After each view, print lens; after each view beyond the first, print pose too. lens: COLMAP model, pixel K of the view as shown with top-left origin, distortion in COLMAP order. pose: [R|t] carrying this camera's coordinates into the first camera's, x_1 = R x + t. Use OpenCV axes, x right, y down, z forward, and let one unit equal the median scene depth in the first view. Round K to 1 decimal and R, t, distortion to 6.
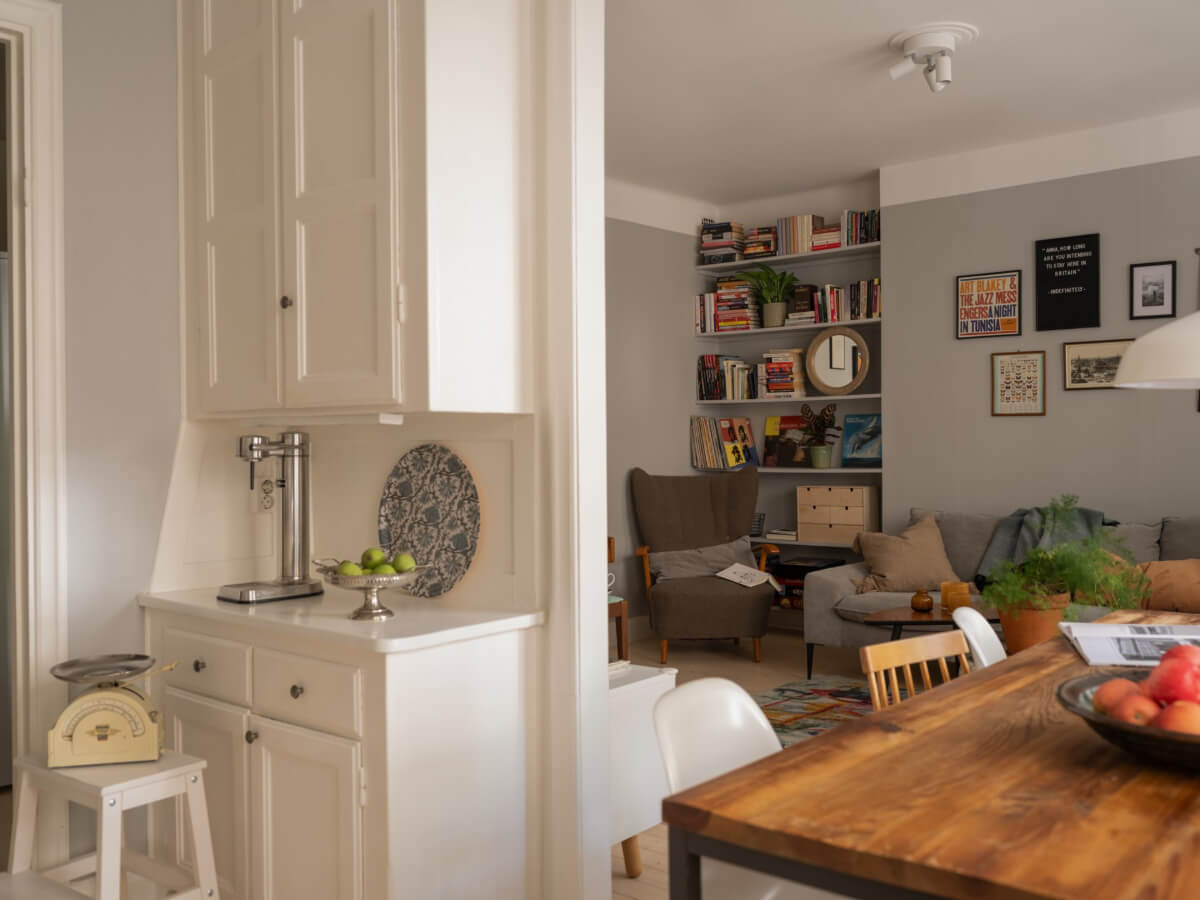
lens RADIAL K [[1109.3, 0, 640.1], [0, 1109.3, 465.0], [0, 0, 1]] dist [0.026577, 0.000000]
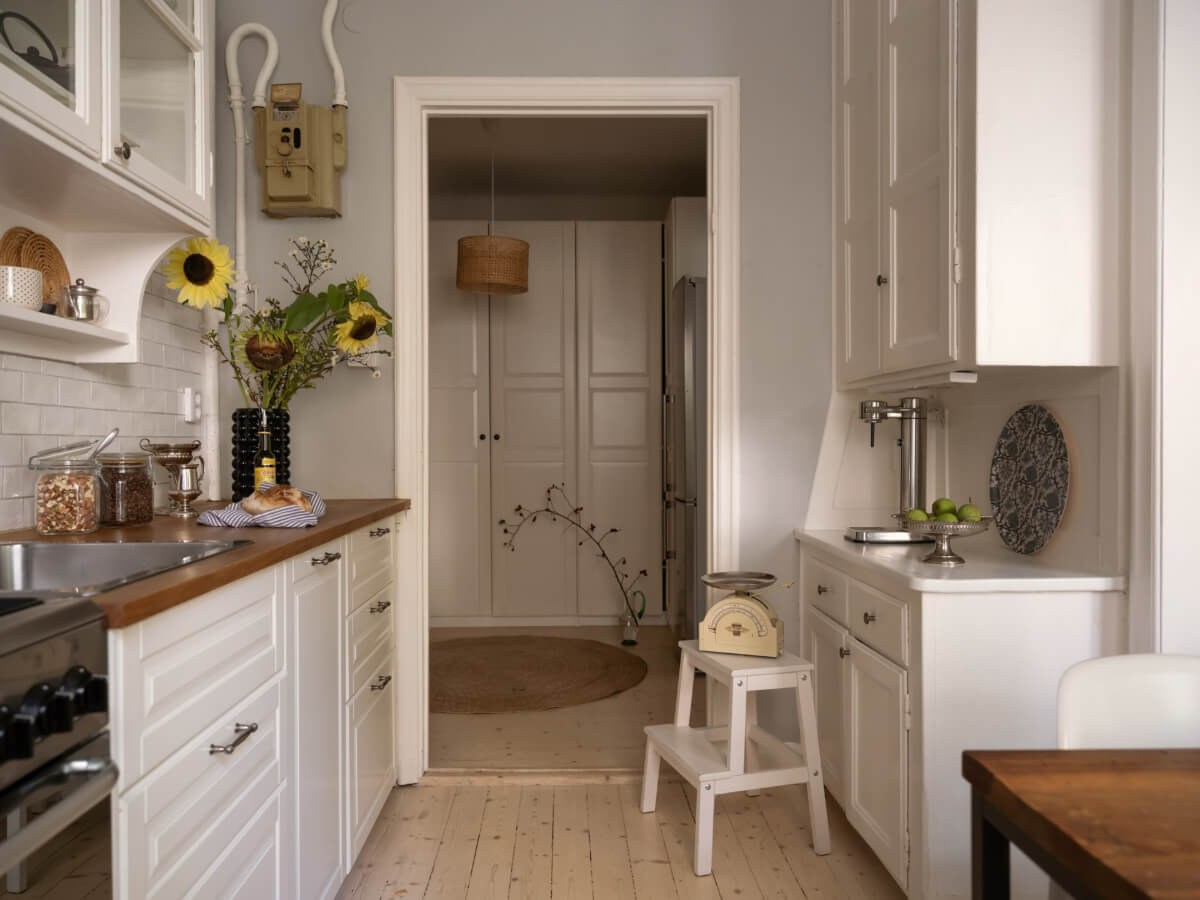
lens RADIAL K [[933.6, 0, 659.8], [0, 933.6, 459.4], [0, 0, 1]] dist [-0.004316, 0.014901]
pose [[0.684988, 0.013574, -0.728428, 0.217381], [-0.017947, 0.999837, 0.001755, 0.038519], [0.728333, 0.011870, 0.685121, 0.170101]]
